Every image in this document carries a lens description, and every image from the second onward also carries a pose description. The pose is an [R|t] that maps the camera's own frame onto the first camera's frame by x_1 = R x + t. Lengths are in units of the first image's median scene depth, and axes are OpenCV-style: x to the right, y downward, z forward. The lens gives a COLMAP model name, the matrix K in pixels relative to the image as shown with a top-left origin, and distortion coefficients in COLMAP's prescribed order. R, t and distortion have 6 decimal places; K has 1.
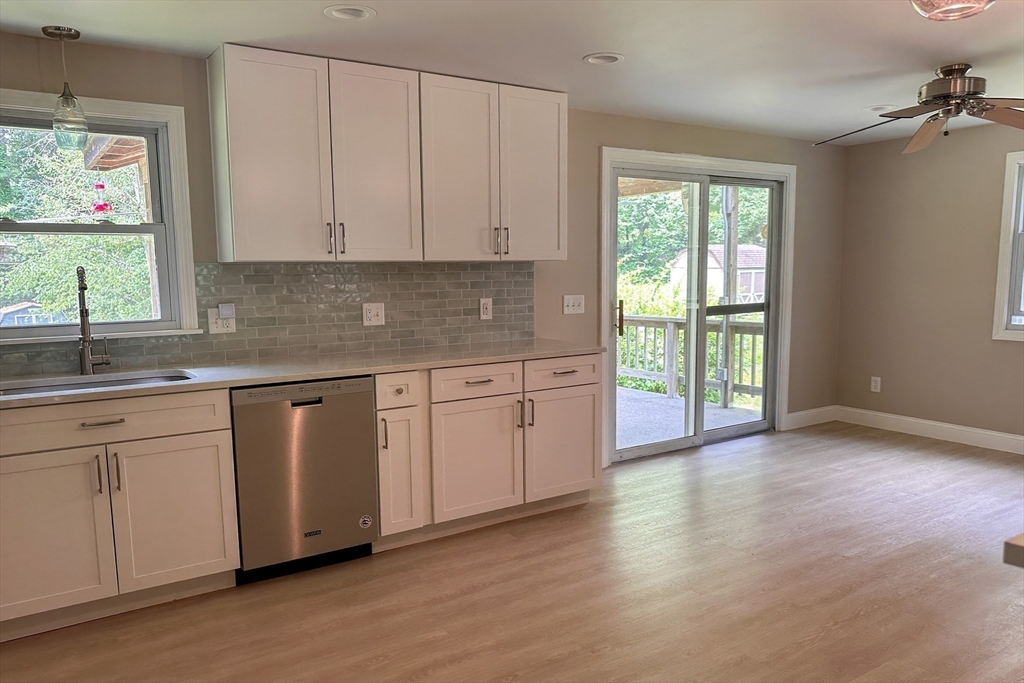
lens RADIAL K [[742.4, 0, 508.9], [0, 742.4, 368.9], [0, 0, 1]] dist [-0.006578, -0.006973]
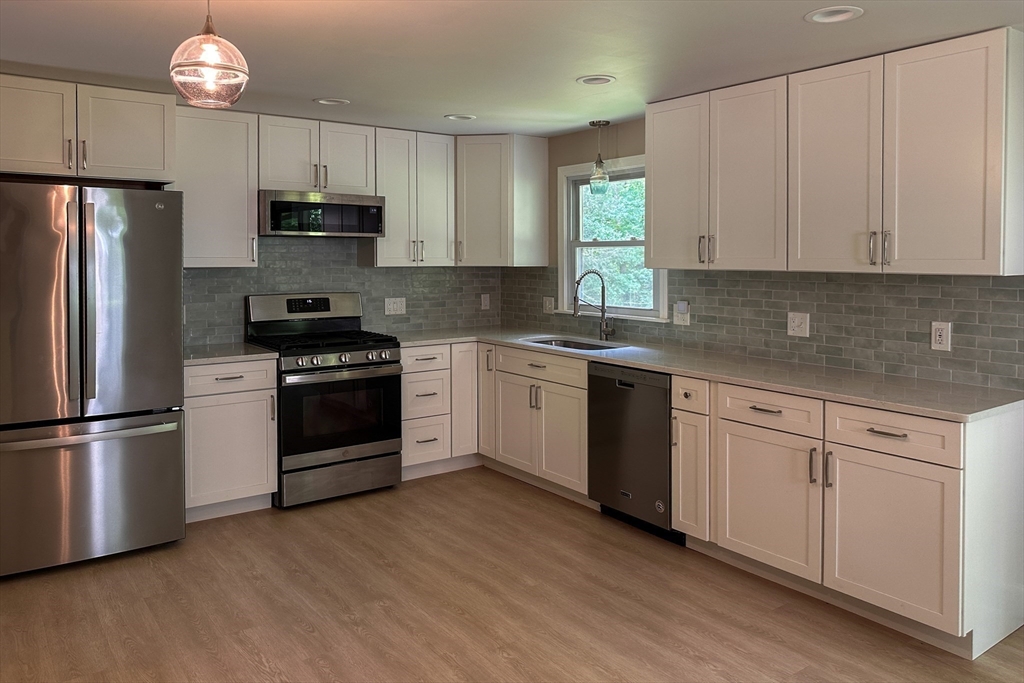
lens RADIAL K [[754.6, 0, 518.7], [0, 754.6, 270.4], [0, 0, 1]] dist [-0.003413, -0.003800]
pose [[0.044948, 0.030250, -0.998531, 0.856926], [-0.134760, 0.990589, 0.023943, -0.131345], [0.989858, 0.133486, 0.048602, 0.660886]]
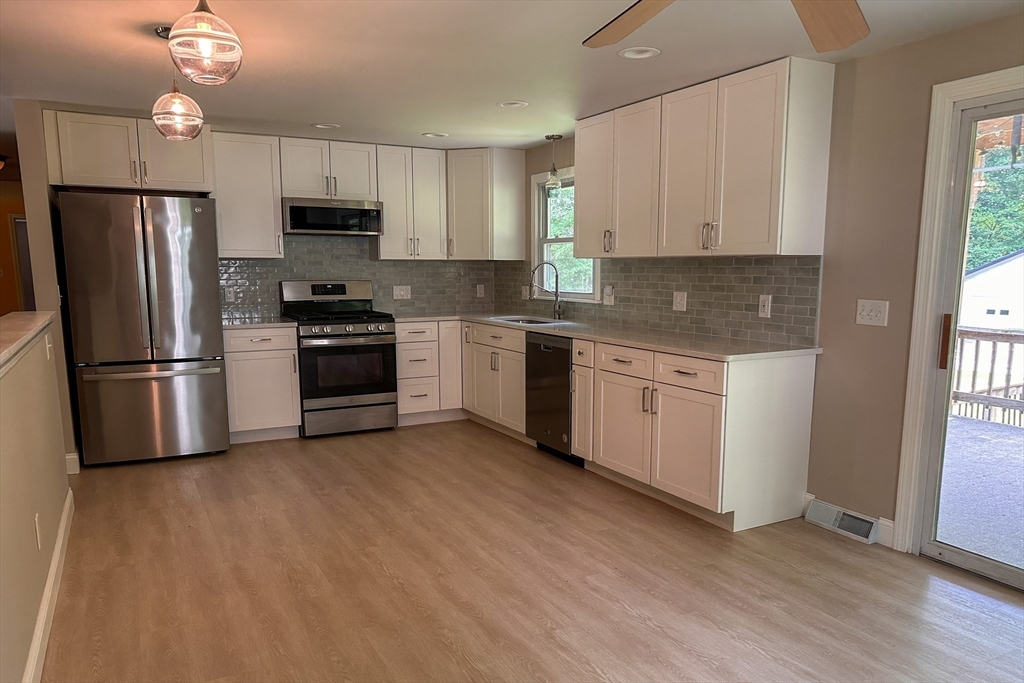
lens RADIAL K [[725.5, 0, 510.6], [0, 725.5, 381.6], [0, 0, 1]] dist [0.042082, -0.099233]
pose [[-0.096793, 0.167349, -0.981135, 1.138025], [-0.132711, 0.974791, 0.179360, -0.136060], [0.986417, 0.147568, -0.072144, 0.935474]]
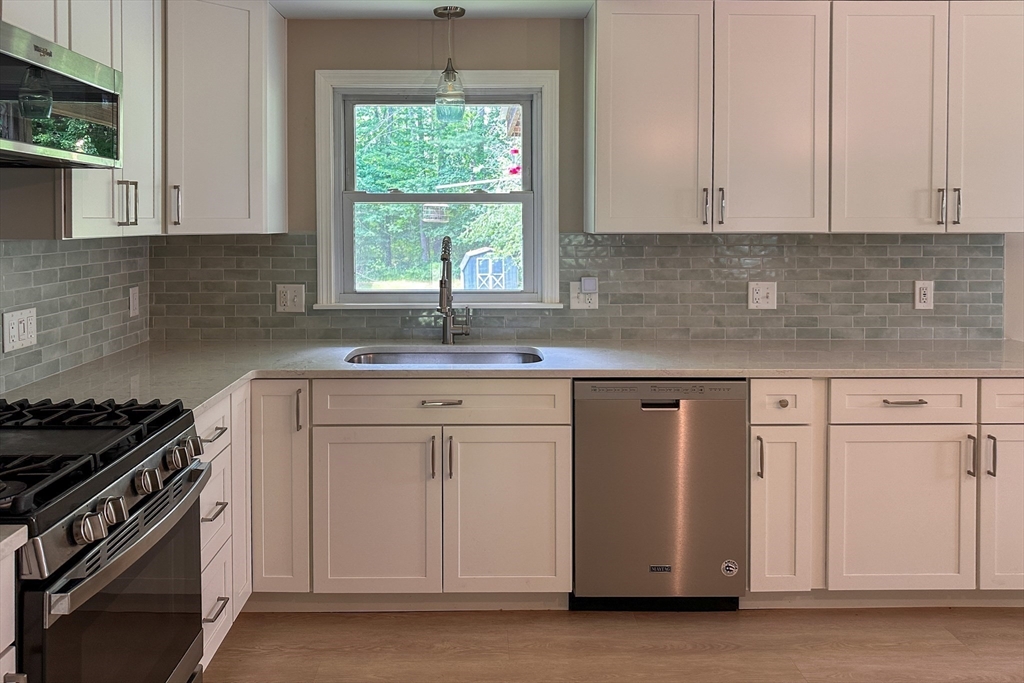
lens RADIAL K [[752.2, 0, 485.7], [0, 752.2, 231.7], [0, 0, 1]] dist [-0.002149, -0.003176]
pose [[0.833840, 0.017298, -0.551735, 0.020733], [-0.082322, 0.992228, -0.093306, -0.046065], [0.545834, 0.123222, 0.828783, 0.159307]]
